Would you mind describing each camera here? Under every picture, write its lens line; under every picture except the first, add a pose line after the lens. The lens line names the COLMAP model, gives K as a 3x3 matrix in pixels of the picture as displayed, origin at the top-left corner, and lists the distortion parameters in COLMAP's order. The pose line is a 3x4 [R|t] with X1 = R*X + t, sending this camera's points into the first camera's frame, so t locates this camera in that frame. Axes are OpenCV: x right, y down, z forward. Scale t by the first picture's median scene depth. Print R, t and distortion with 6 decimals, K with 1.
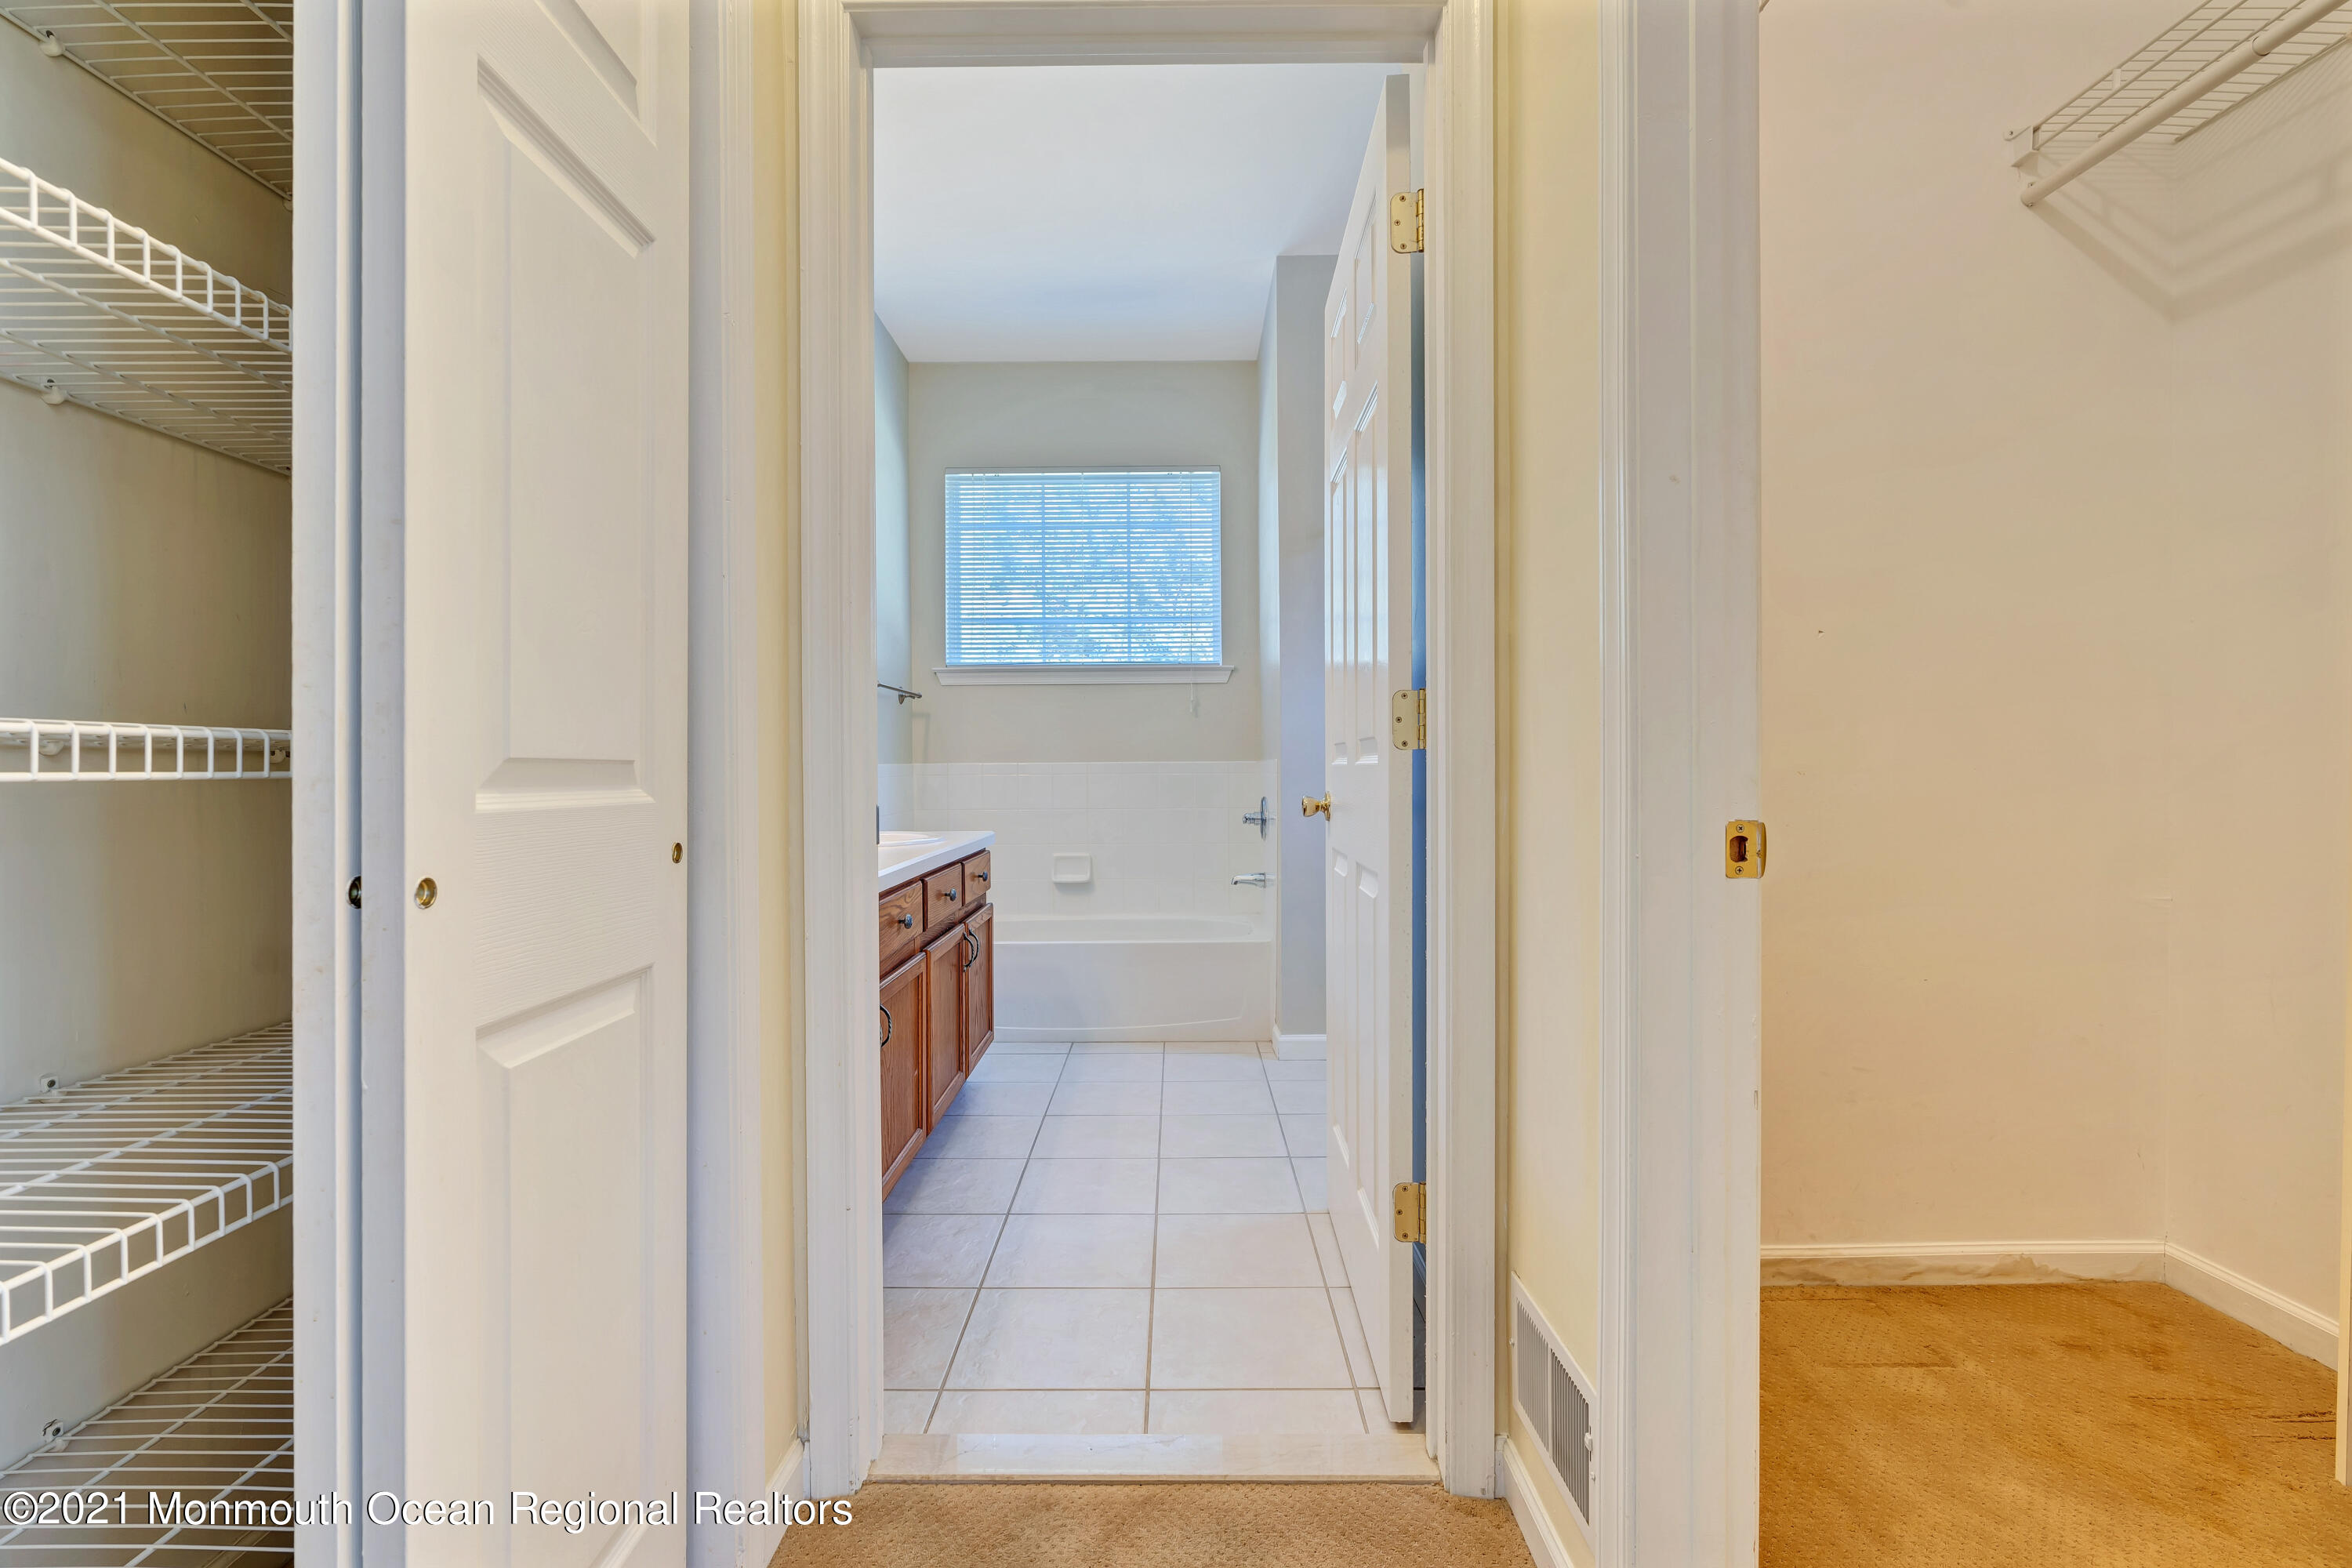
lens RADIAL K [[1055.2, 0, 1170.4], [0, 1055.2, 782.9], [0, 0, 1]] dist [-0.008958, 0.001889]
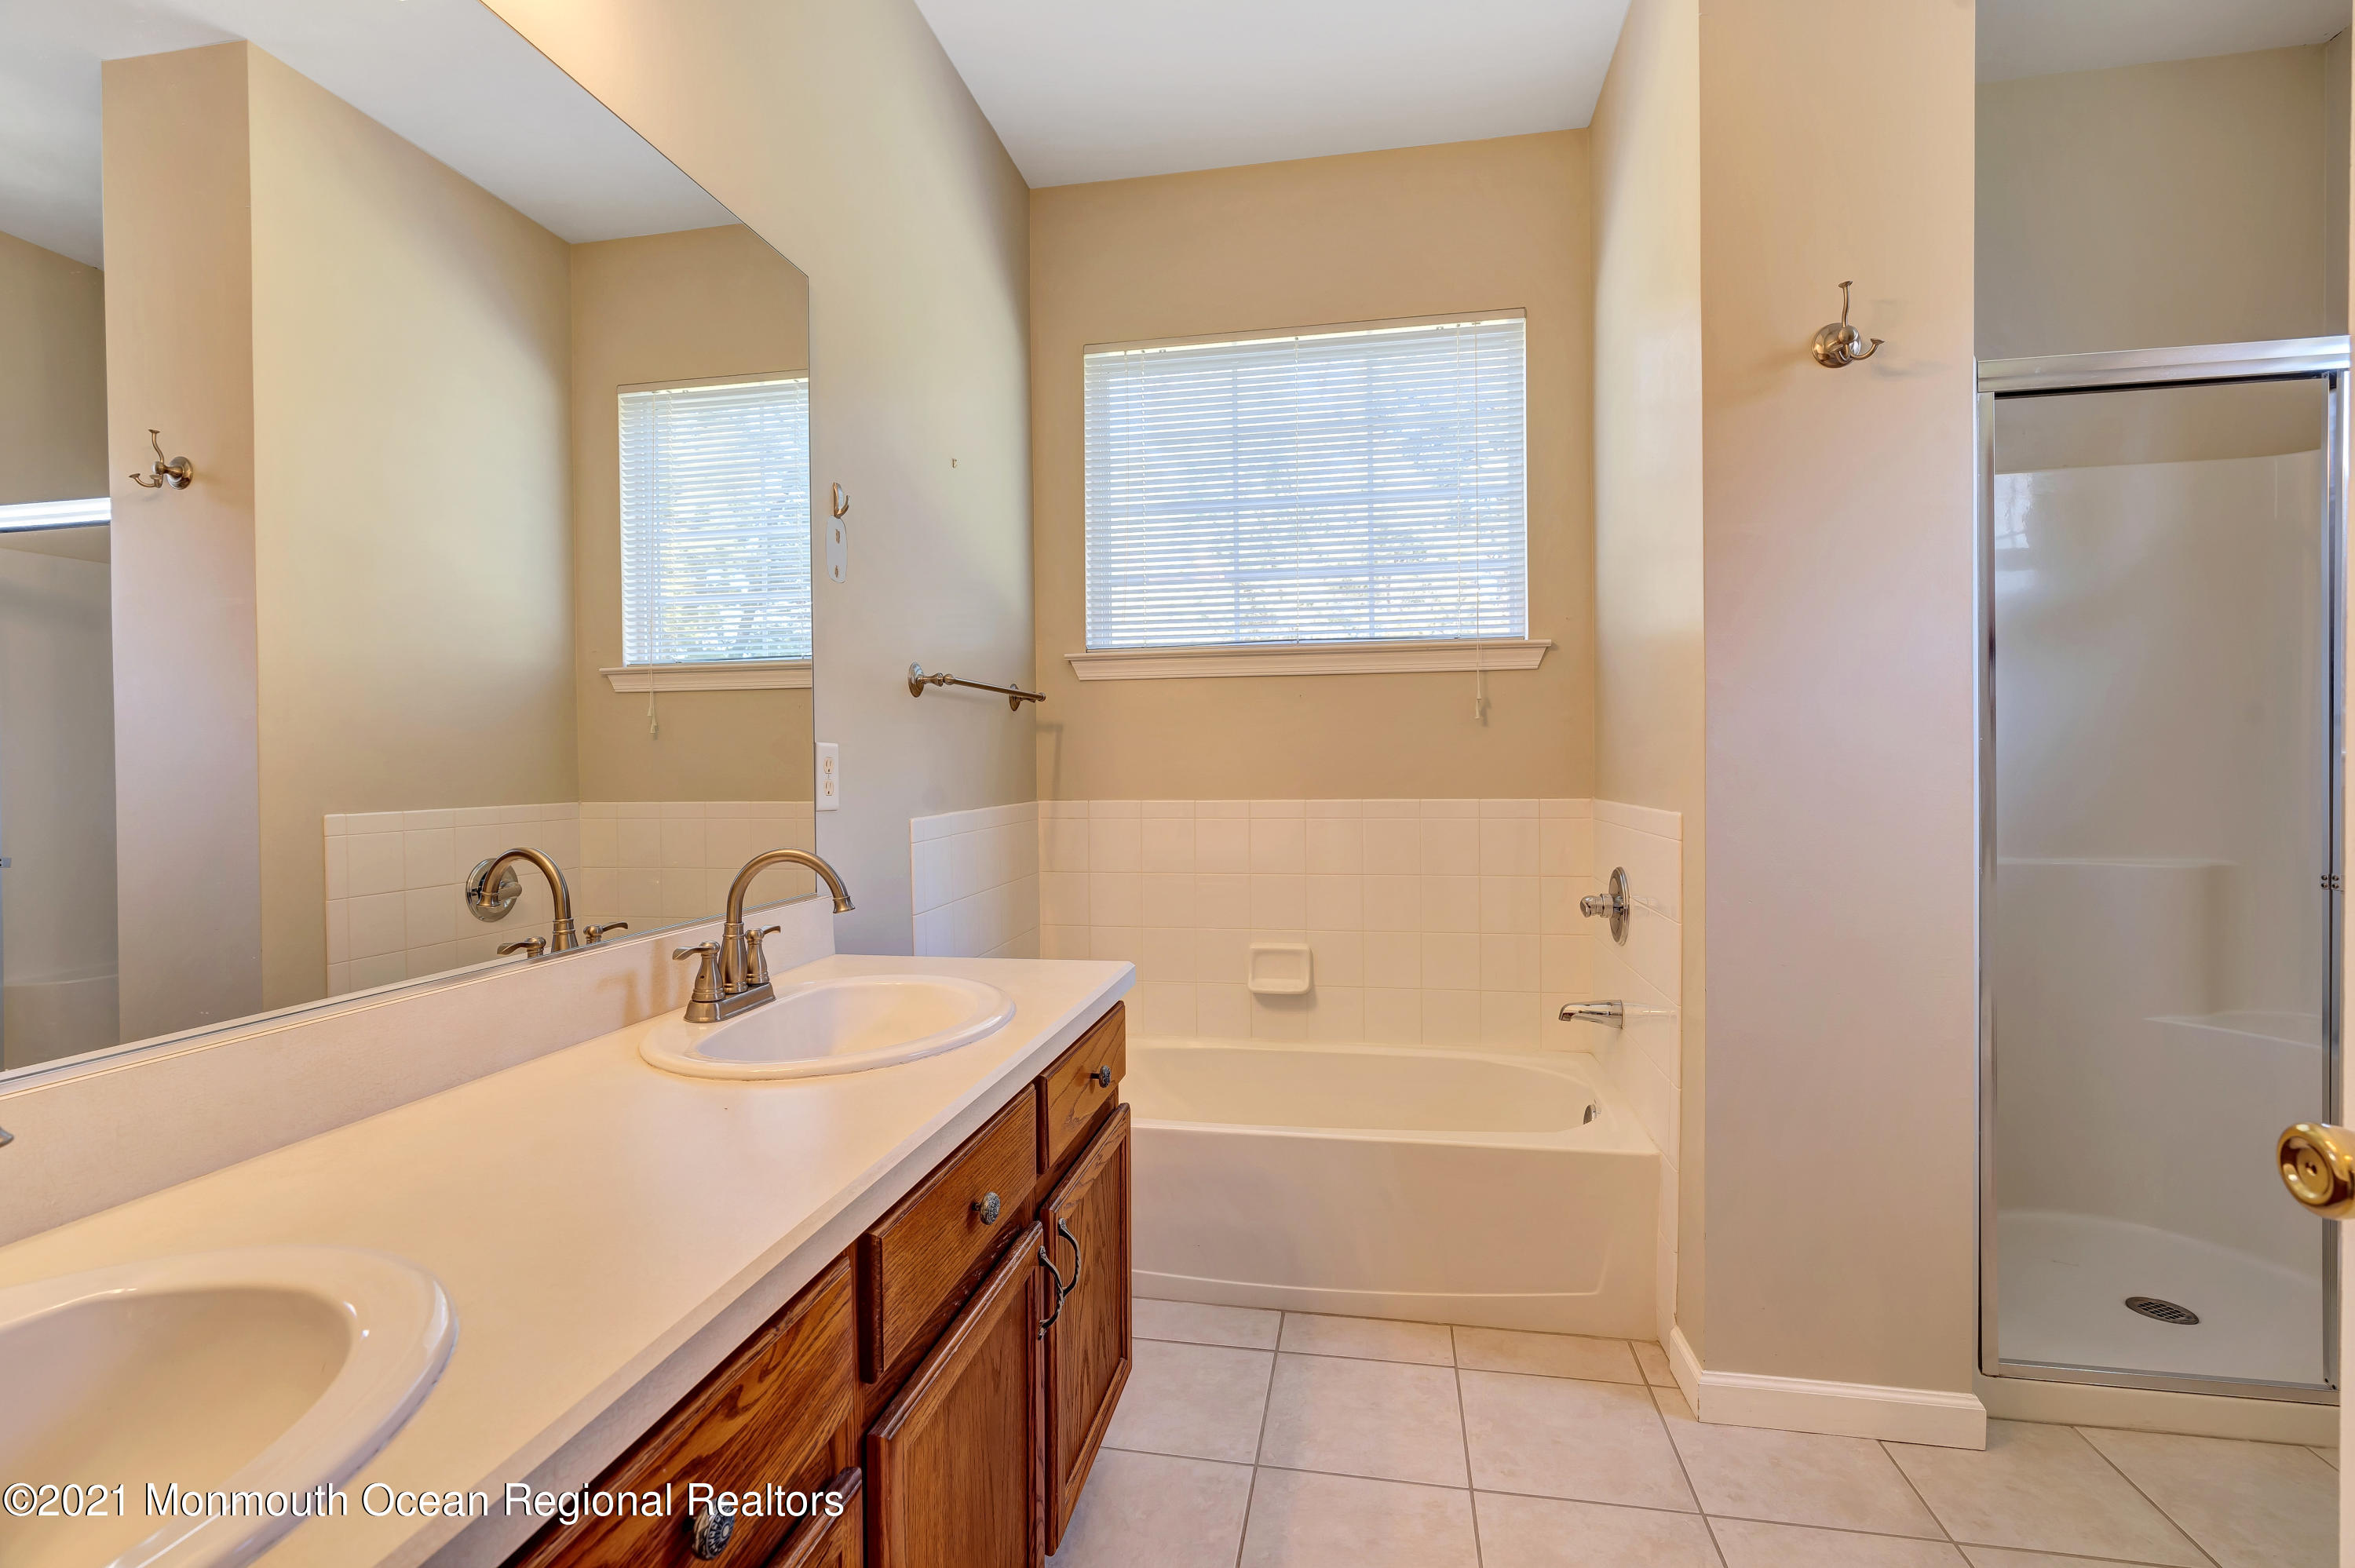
lens RADIAL K [[1056.4, 0, 1188.3], [0, 1056.4, 780.0], [0, 0, 1]] dist [-0.008958, 0.001889]
pose [[0.984406, -0.001023, -0.175908, -0.037944], [0.001824, 0.999989, 0.004389, -0.035004], [0.175902, -0.004642, 0.984397, 0.380114]]
